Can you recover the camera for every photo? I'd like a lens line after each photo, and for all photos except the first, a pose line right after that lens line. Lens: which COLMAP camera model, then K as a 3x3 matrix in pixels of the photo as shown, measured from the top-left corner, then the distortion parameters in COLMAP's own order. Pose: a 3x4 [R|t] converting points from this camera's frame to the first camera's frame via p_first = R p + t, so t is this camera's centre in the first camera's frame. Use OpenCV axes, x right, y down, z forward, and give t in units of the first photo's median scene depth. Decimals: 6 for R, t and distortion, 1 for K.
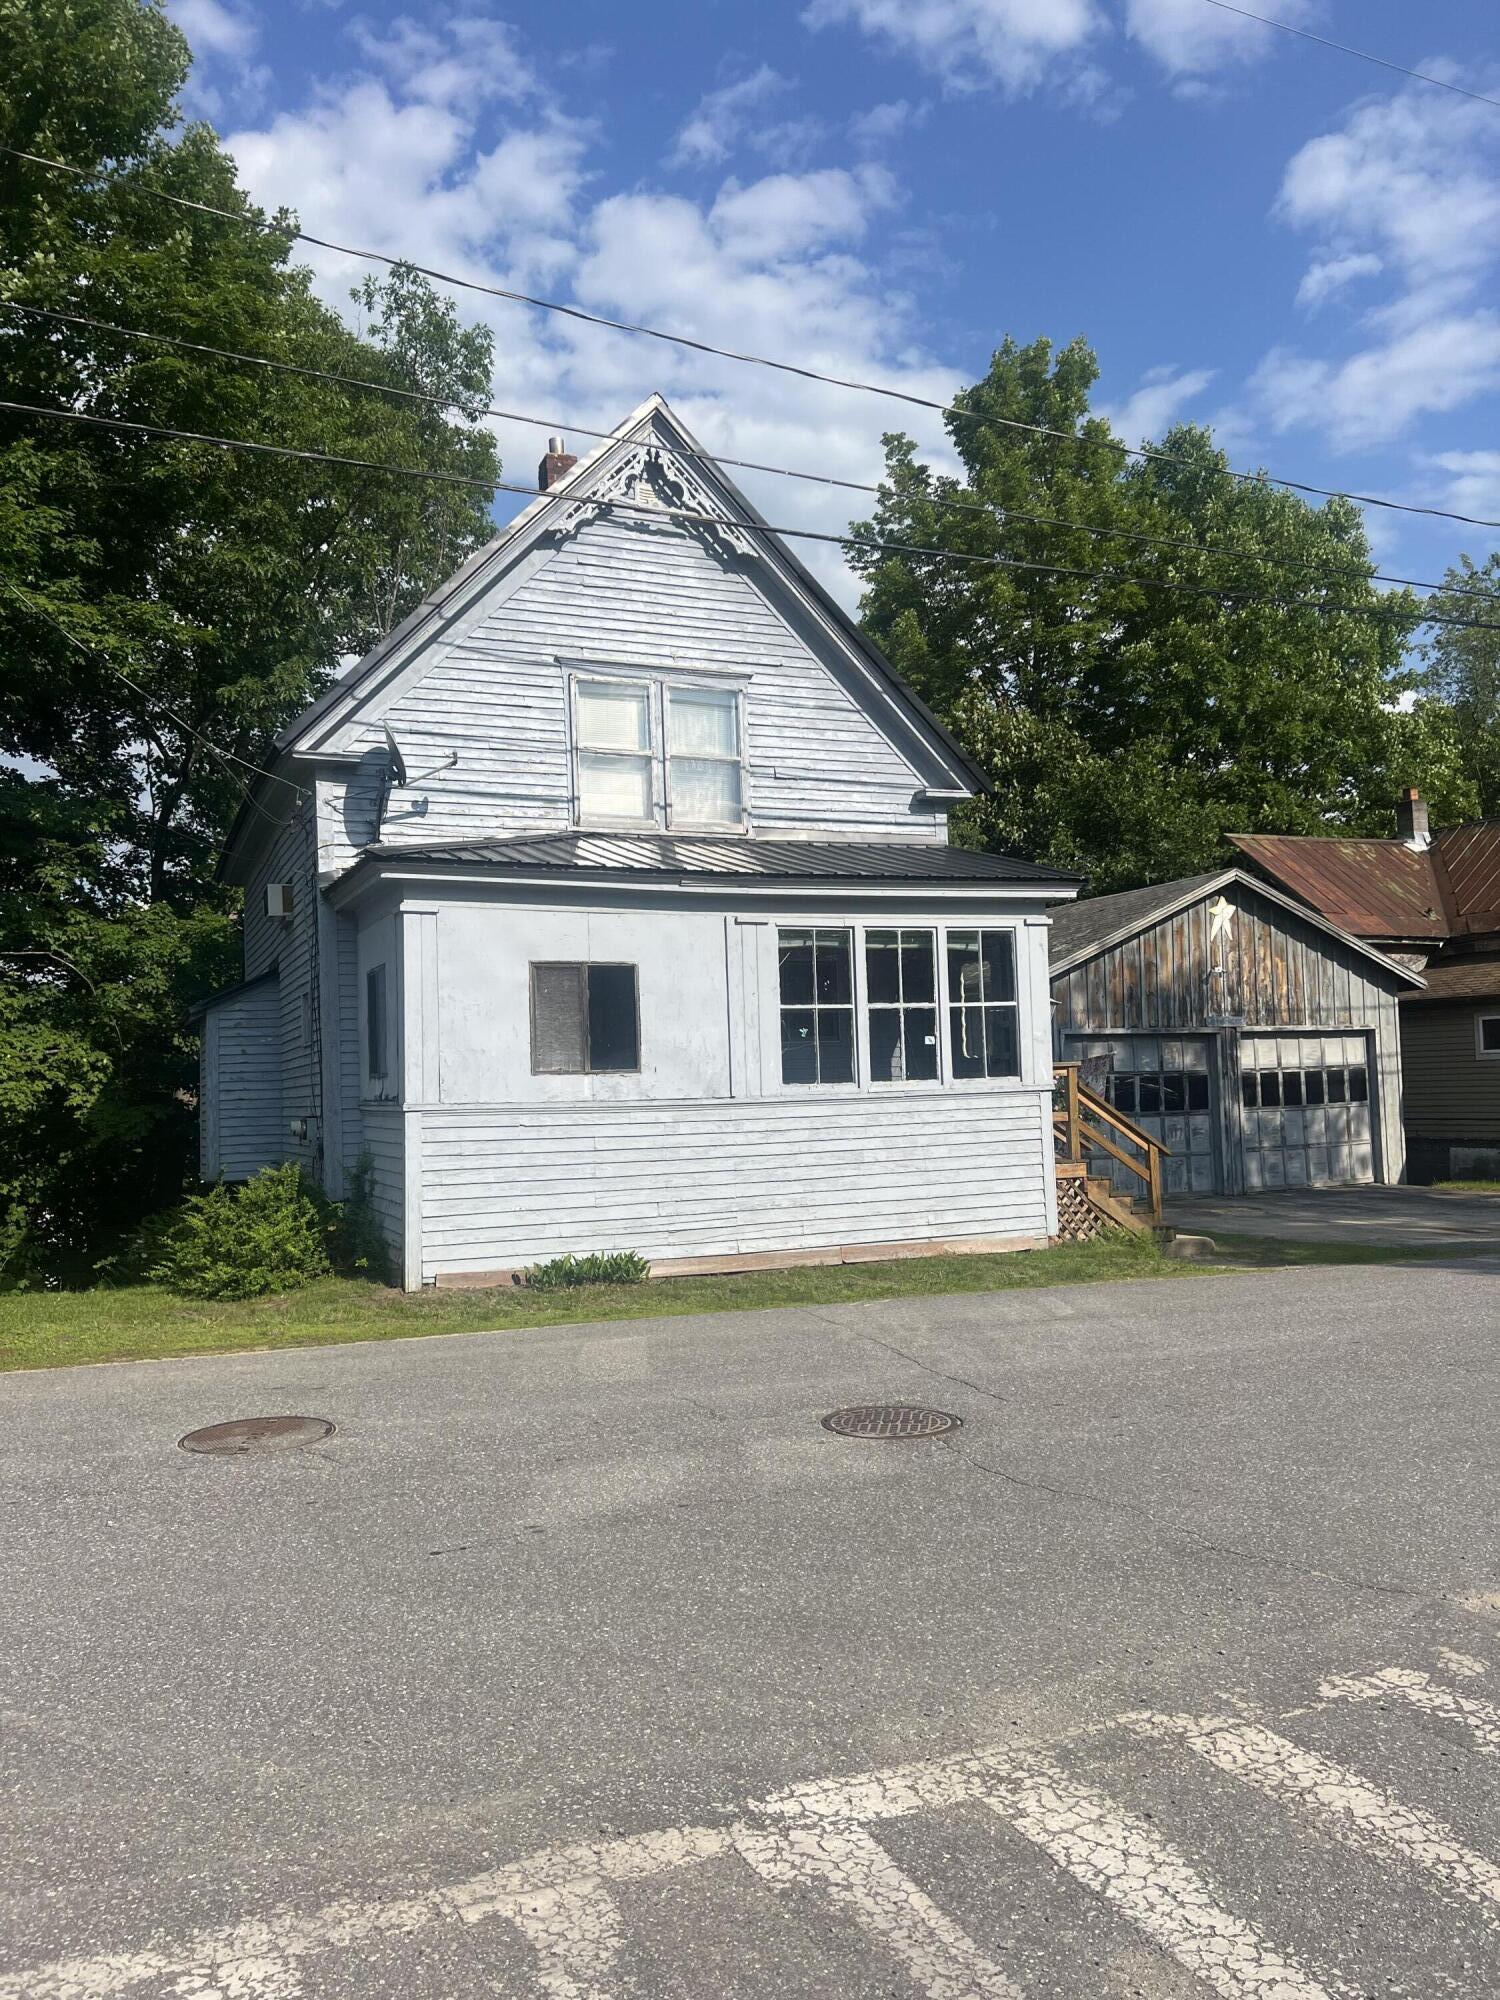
lens RADIAL K [[1495.1, 0, 740.8], [0, 1495.1, 1012.5], [0, 0, 1]] dist [0.125124, -0.258916]
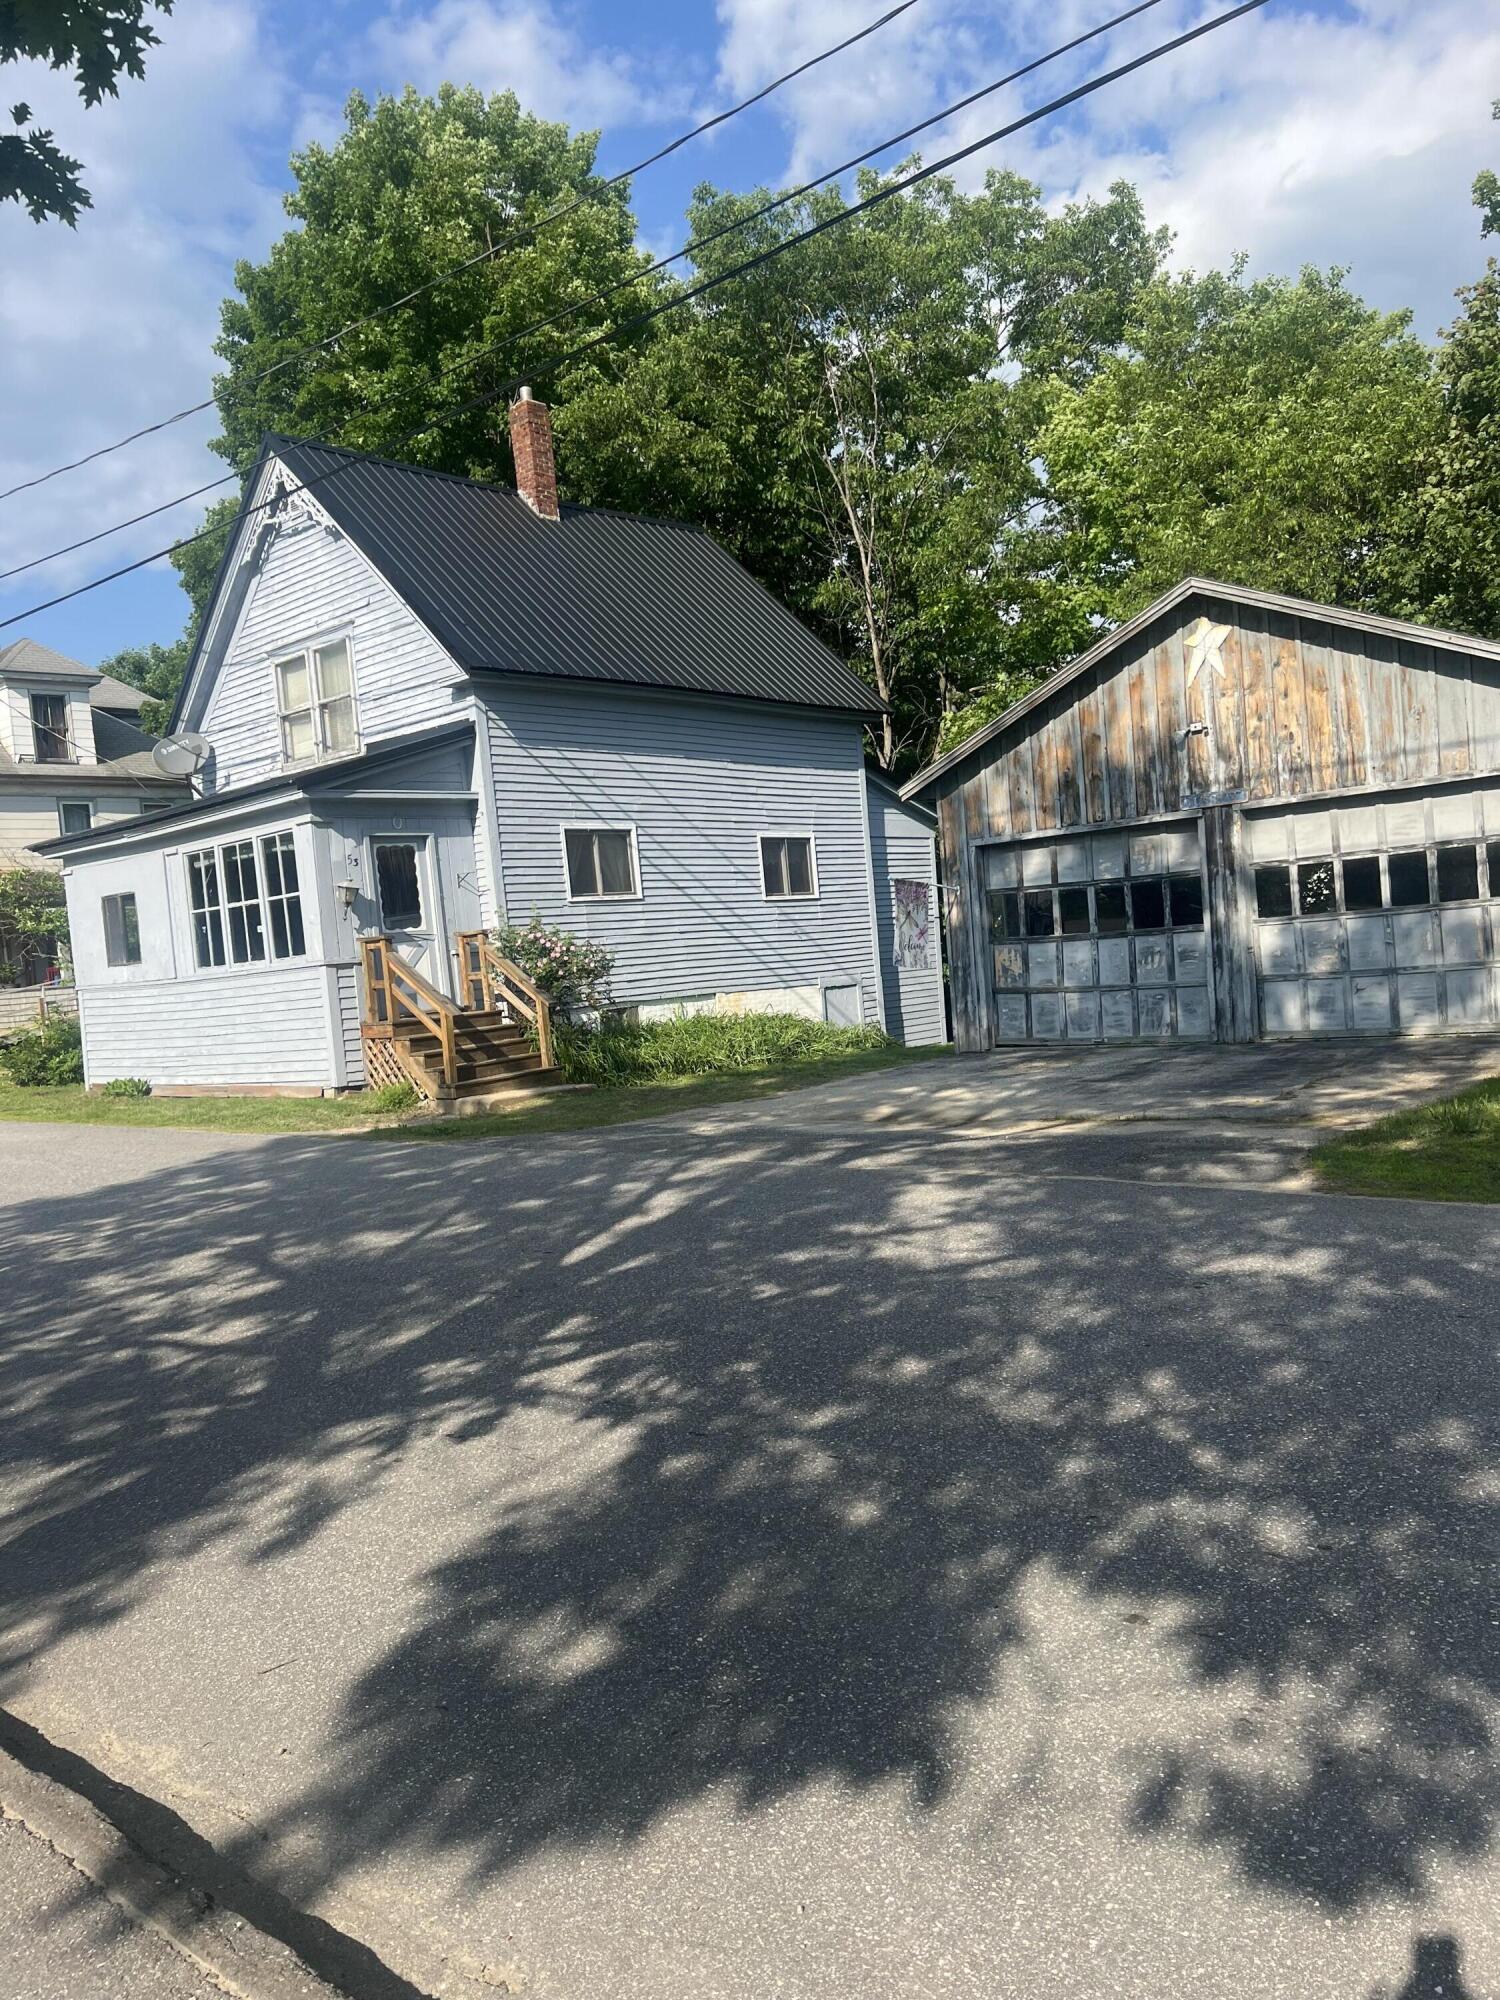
lens RADIAL K [[1495.1, 0, 740.8], [0, 1495.1, 1012.5], [0, 0, 1]] dist [0.125124, -0.258916]
pose [[0.420935, 0.031583, -0.906541, 1.416417], [0.122920, 0.988189, 0.091503, 0.020856], [0.898724, -0.149948, 0.412081, 0.809155]]
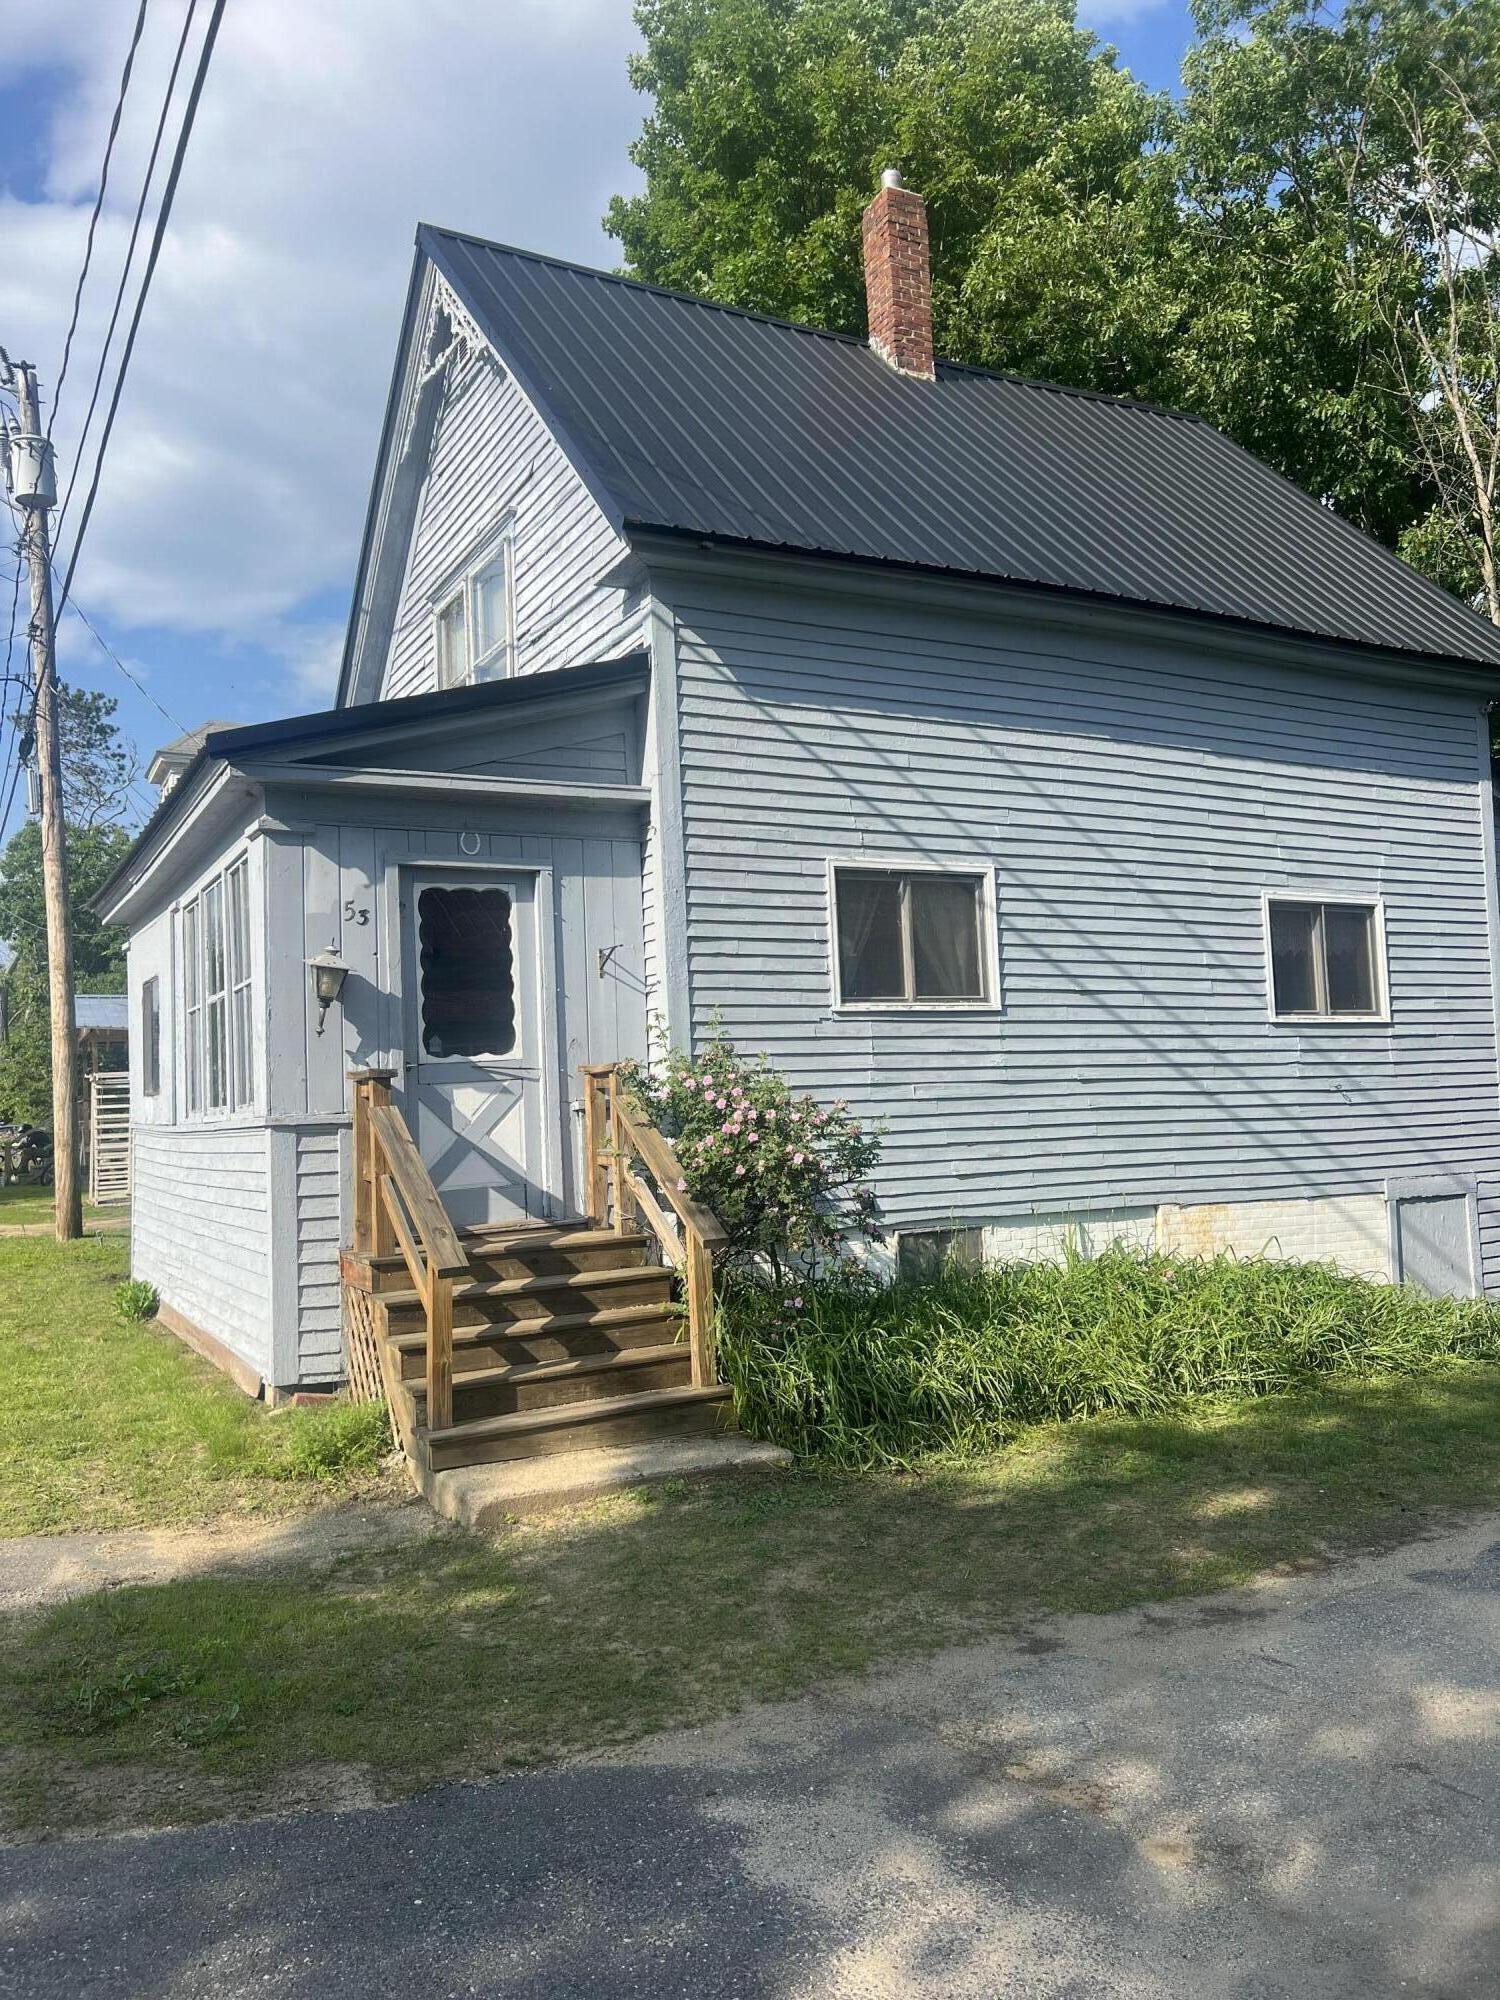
lens RADIAL K [[1495.1, 0, 740.8], [0, 1495.1, 1012.5], [0, 0, 1]] dist [0.125124, -0.258916]
pose [[0.086936, -0.031382, -0.995719, 0.779291], [0.090293, 0.995638, -0.023496, 0.039110], [0.992114, -0.087864, 0.089391, 1.142591]]
